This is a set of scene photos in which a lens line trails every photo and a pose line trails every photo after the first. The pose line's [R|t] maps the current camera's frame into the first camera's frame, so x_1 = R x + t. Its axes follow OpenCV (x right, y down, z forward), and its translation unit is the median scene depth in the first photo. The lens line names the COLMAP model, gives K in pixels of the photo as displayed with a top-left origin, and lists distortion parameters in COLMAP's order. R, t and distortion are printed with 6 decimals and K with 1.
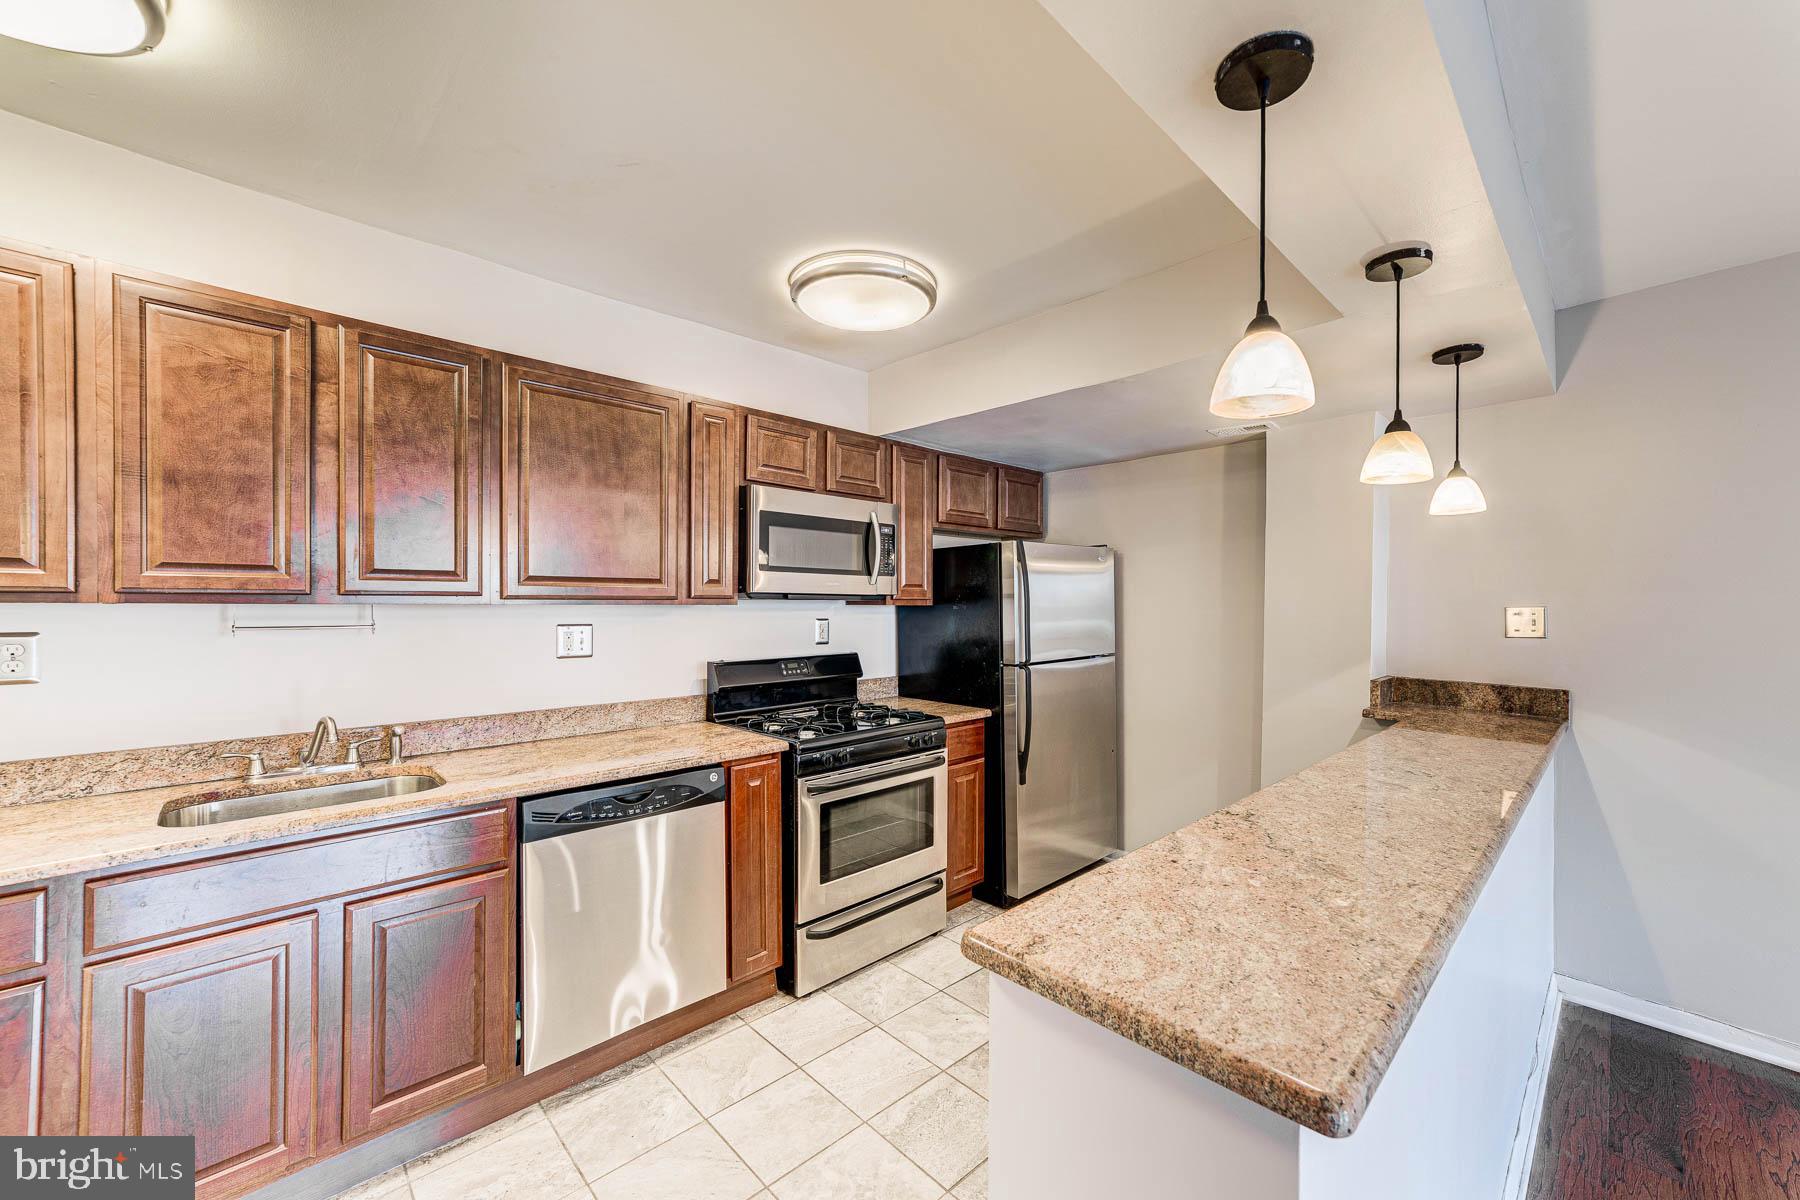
lens RADIAL K [[689.5, 0, 910.3], [0, 689.5, 607.1], [0, 0, 1]] dist [-0.012794, 0.007570]
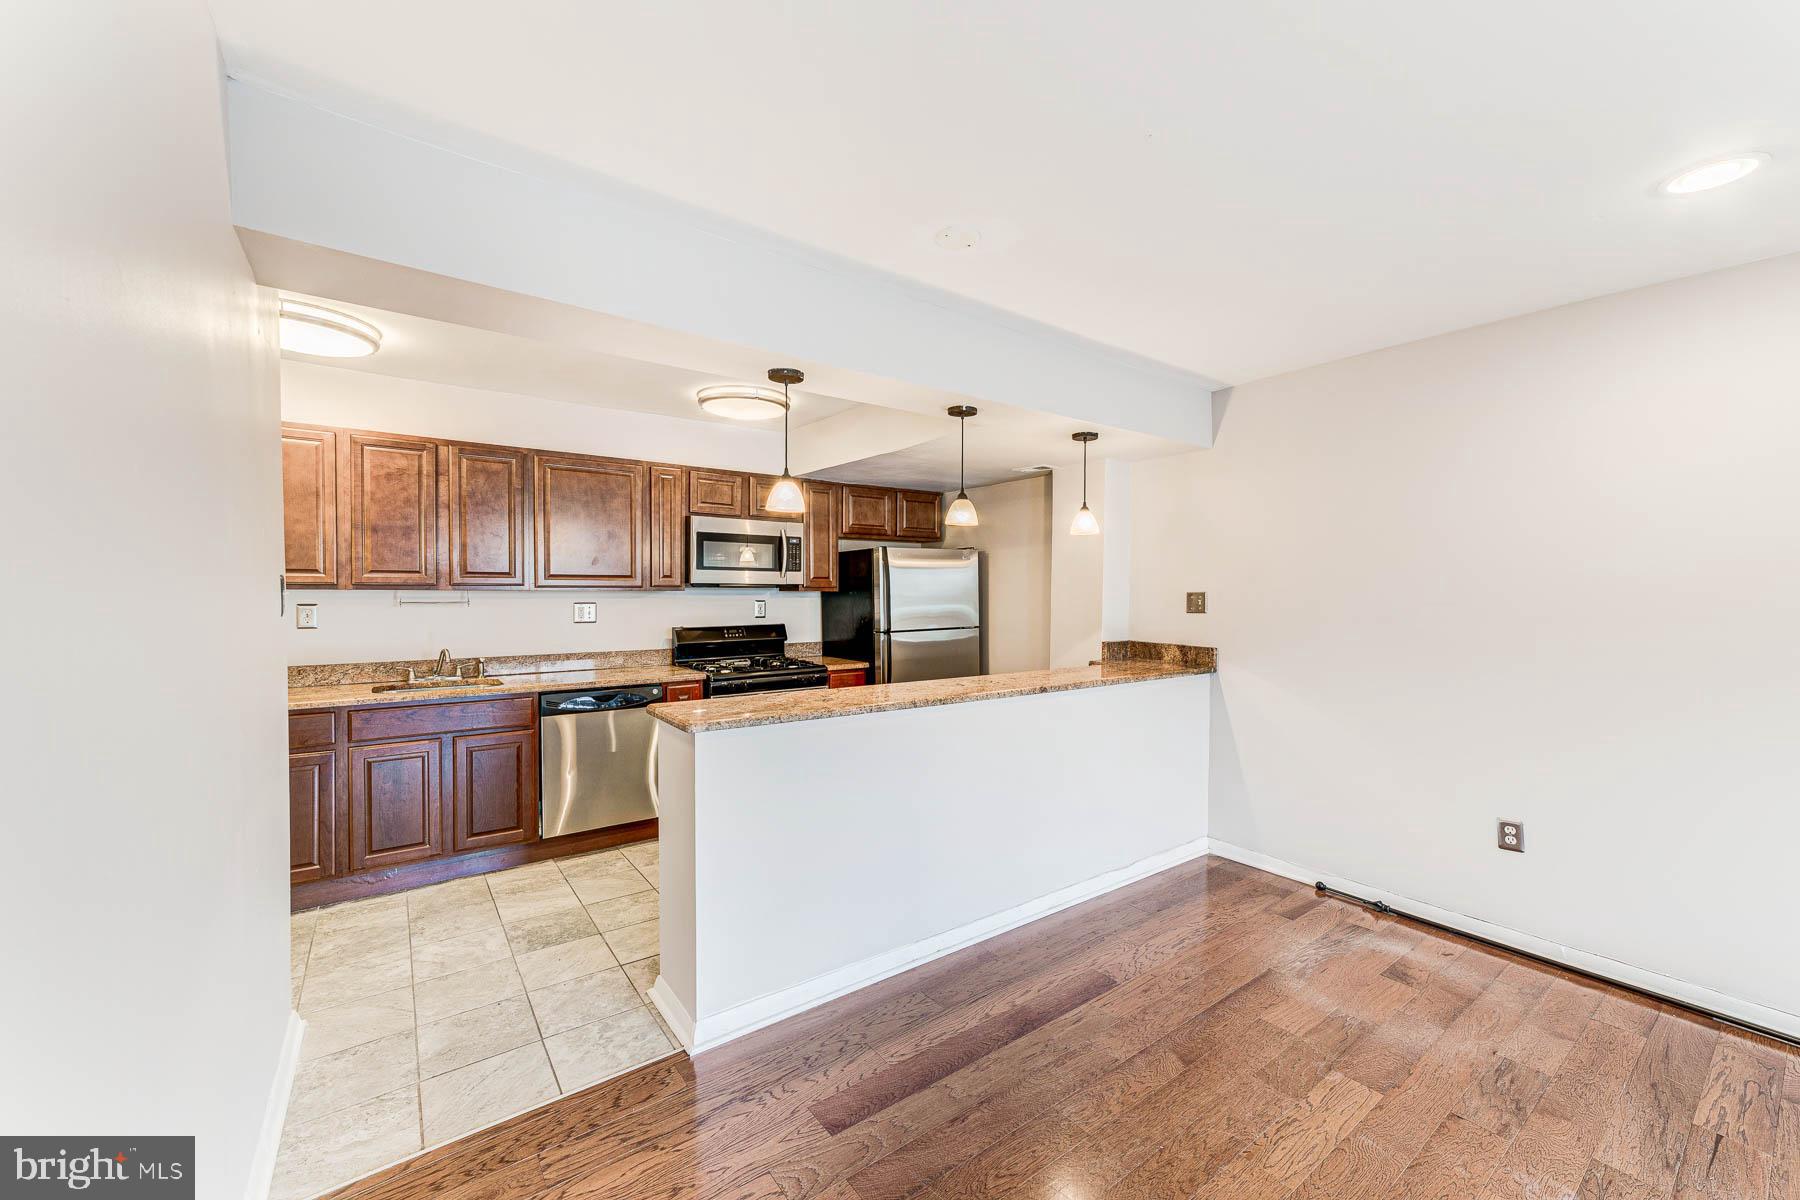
lens RADIAL K [[707.2, 0, 931.3], [0, 707.2, 605.1], [0, 0, 1]] dist [-0.000741, 0.000026]
pose [[0.993986, 0.001623, -0.109497, 0.584491], [0.000020, 0.999887, 0.015004, 0.005989], [0.109509, -0.014916, 0.993874, -0.663823]]
